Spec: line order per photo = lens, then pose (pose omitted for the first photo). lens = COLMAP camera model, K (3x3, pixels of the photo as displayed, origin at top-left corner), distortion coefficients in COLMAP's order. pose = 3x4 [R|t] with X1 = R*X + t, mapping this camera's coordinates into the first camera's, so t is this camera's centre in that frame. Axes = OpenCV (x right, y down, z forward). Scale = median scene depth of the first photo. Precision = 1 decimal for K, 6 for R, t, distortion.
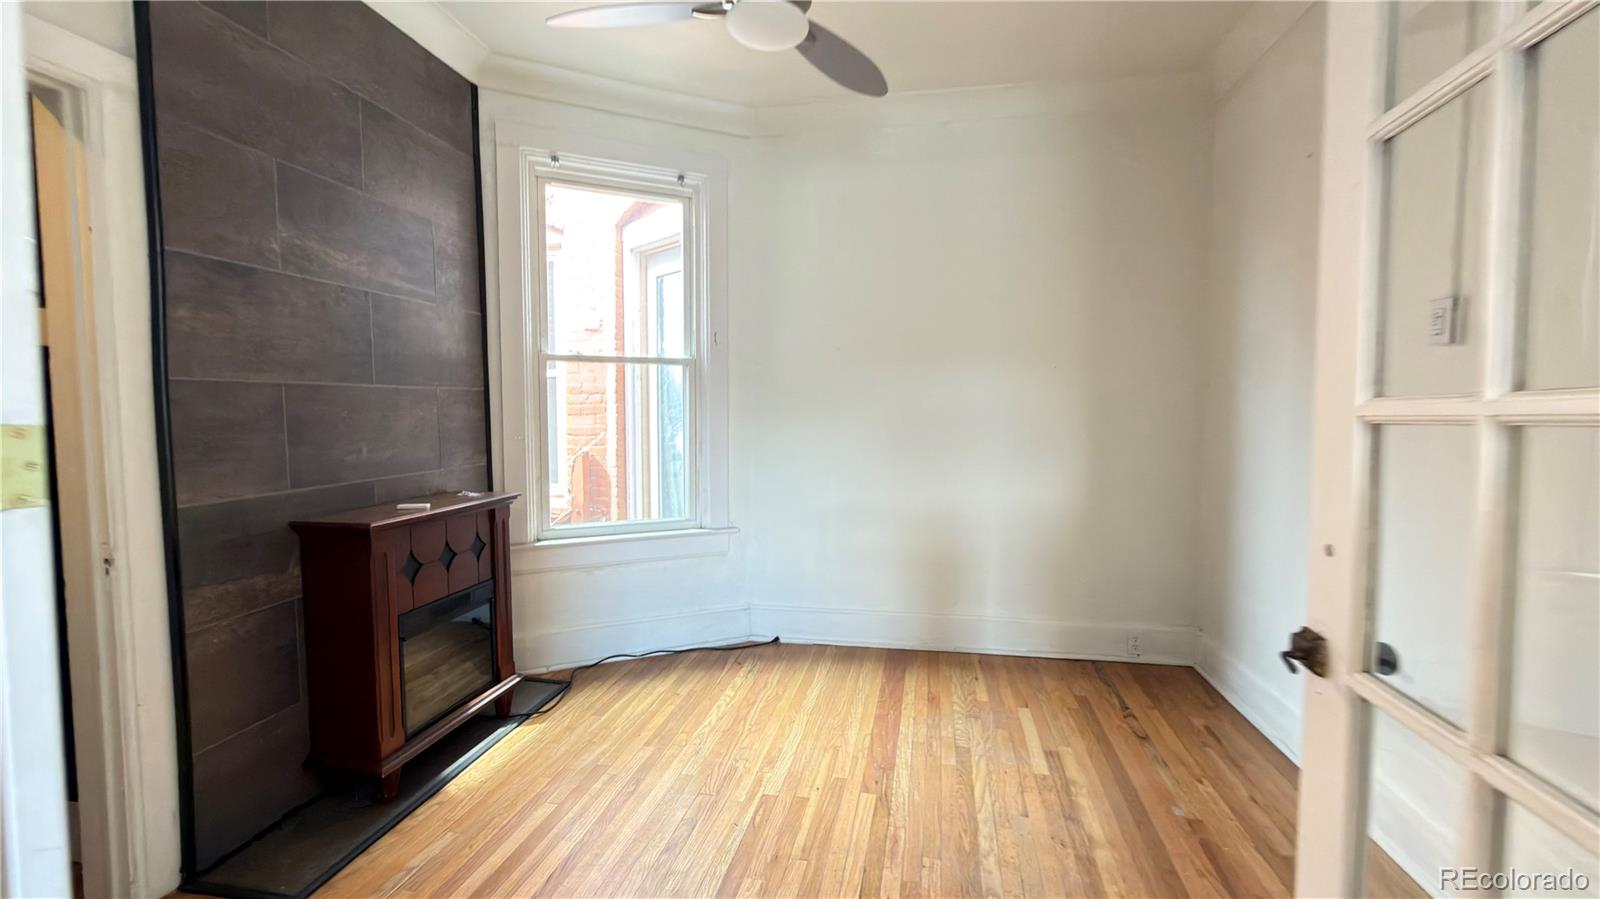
lens RADIAL K [[634.9, 0, 797.7], [0, 634.9, 446.4], [0, 0, 1]] dist [-0.001121, -0.000544]
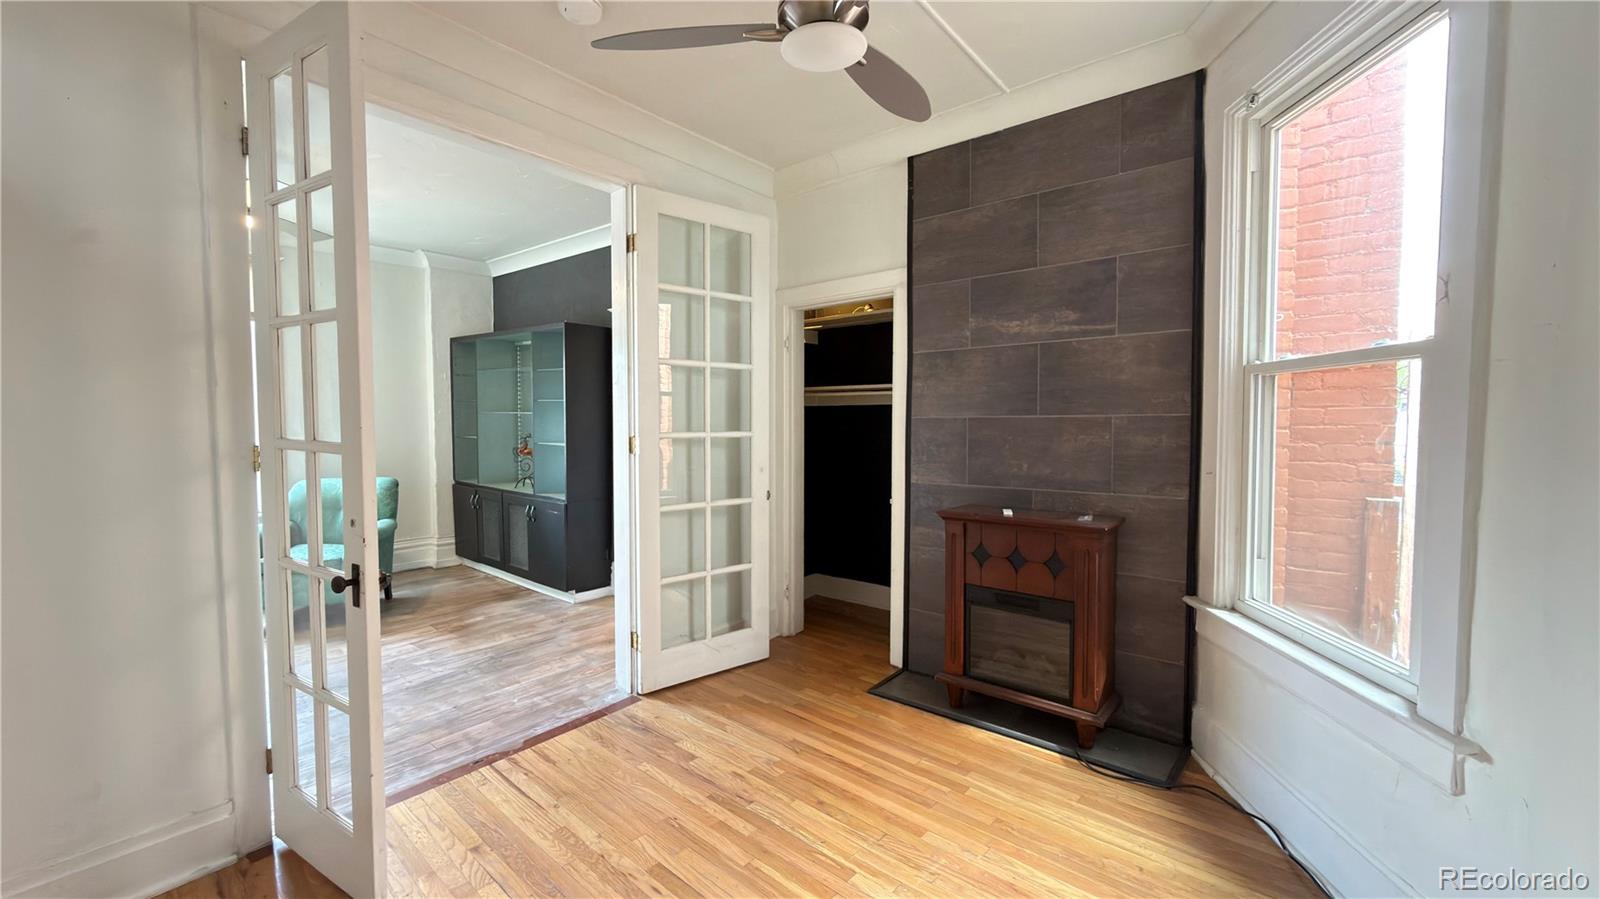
lens RADIAL K [[634.9, 0, 801.2], [0, 634.9, 447.4], [0, 0, 1]] dist [-0.001121, -0.000544]
pose [[-0.487673, 0.041090, -0.872059, 0.693759], [-0.047300, 0.996181, 0.073390, -0.107005], [0.871744, 0.077039, -0.483867, 1.232788]]
